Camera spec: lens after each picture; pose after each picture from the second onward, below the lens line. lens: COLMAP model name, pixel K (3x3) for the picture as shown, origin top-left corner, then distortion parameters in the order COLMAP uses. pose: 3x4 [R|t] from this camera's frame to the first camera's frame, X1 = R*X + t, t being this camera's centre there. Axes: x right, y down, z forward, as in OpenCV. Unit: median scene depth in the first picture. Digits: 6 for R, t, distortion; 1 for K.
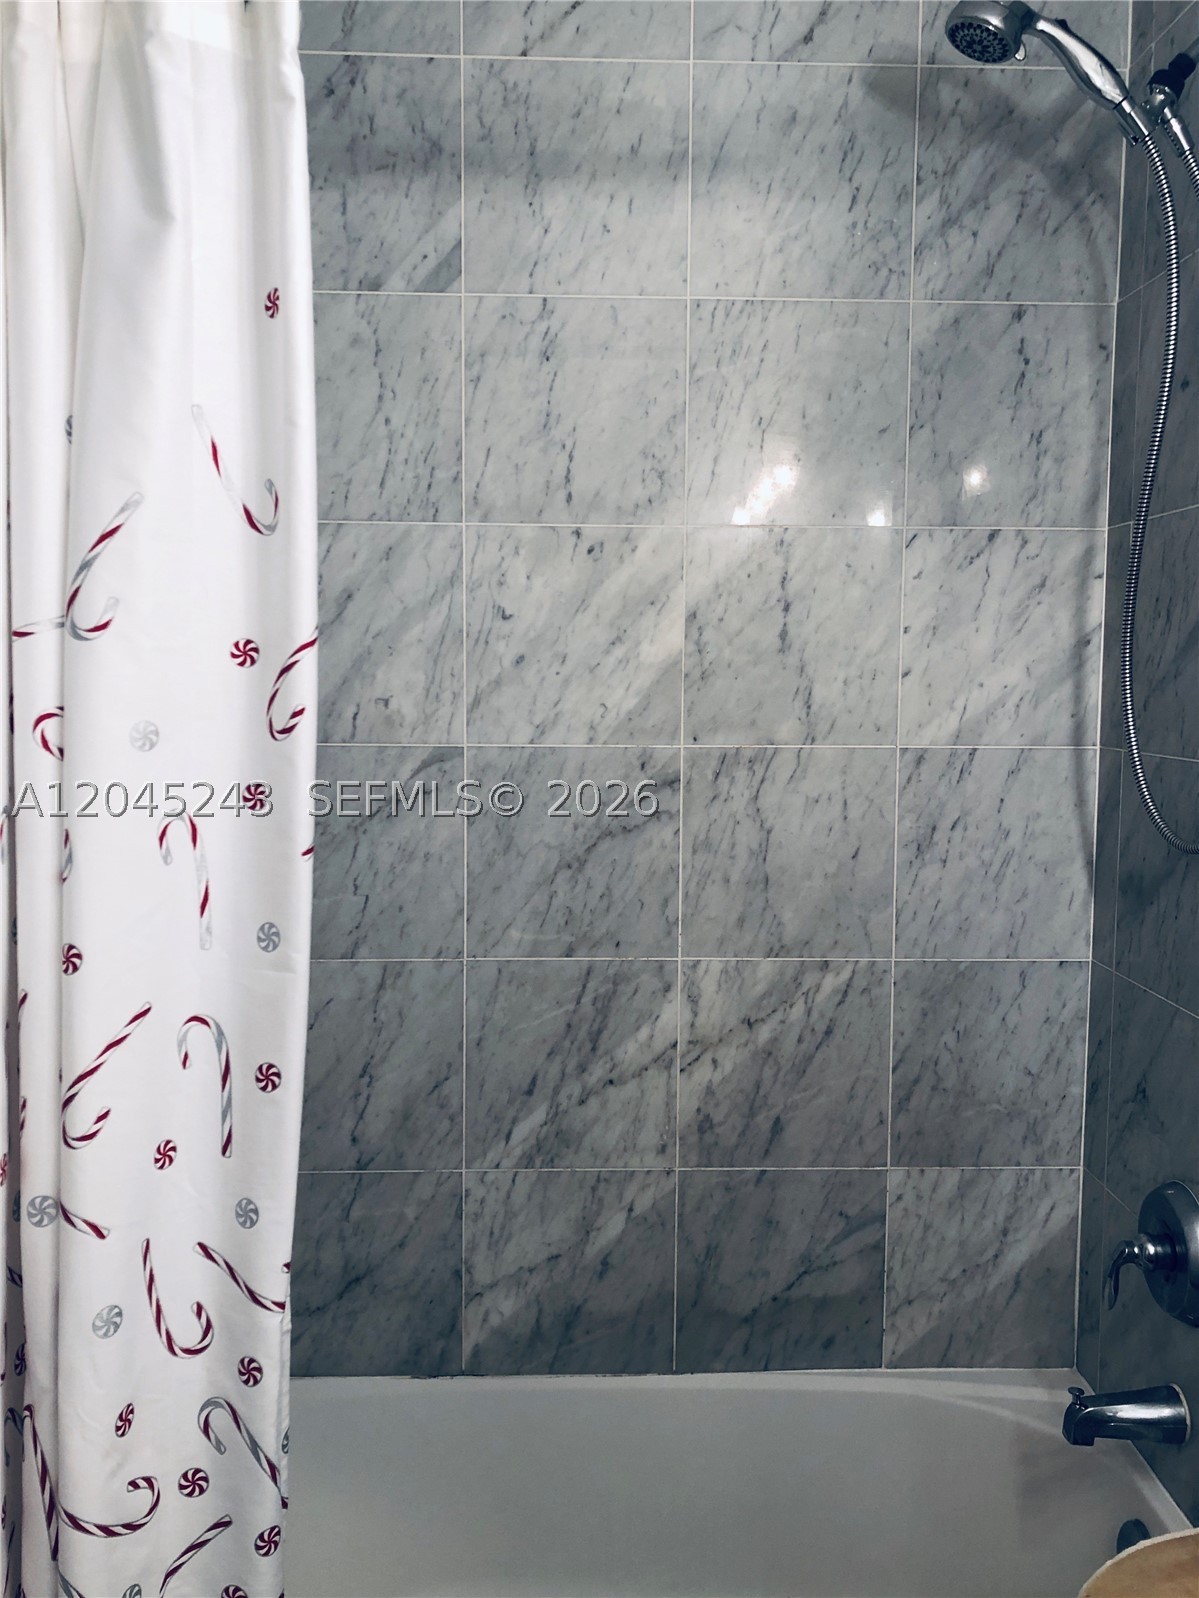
lens RADIAL K [[1305.4, 0, 607.6], [0, 1305.4, 792.5], [0, 0, 1]] dist [0.004346, -0.006880]
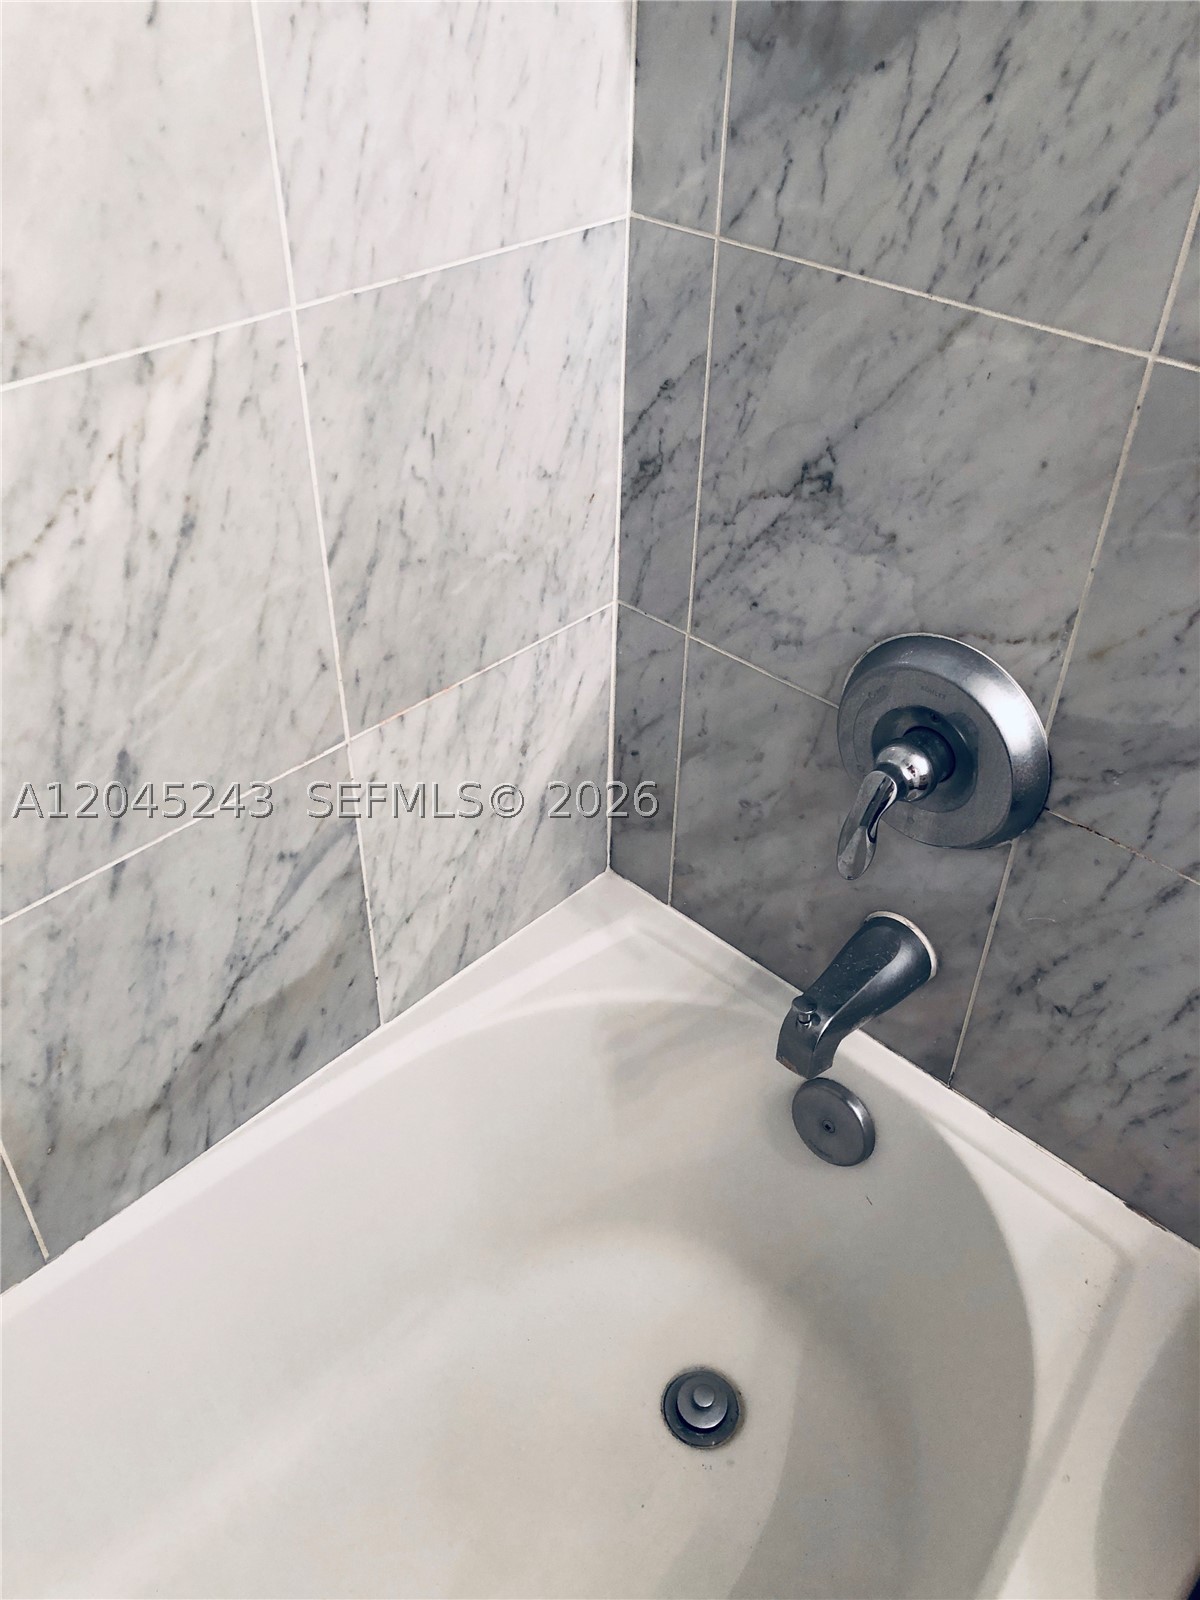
lens RADIAL K [[1306.4, 0, 609.4], [0, 1306.4, 799.5], [0, 0, 1]] dist [0.046524, -0.069615]
pose [[0.685993, -0.445354, 0.575391, -0.013089], [0.040283, 0.812830, 0.581106, 0.020278], [-0.726493, -0.375456, 0.575536, 0.637448]]
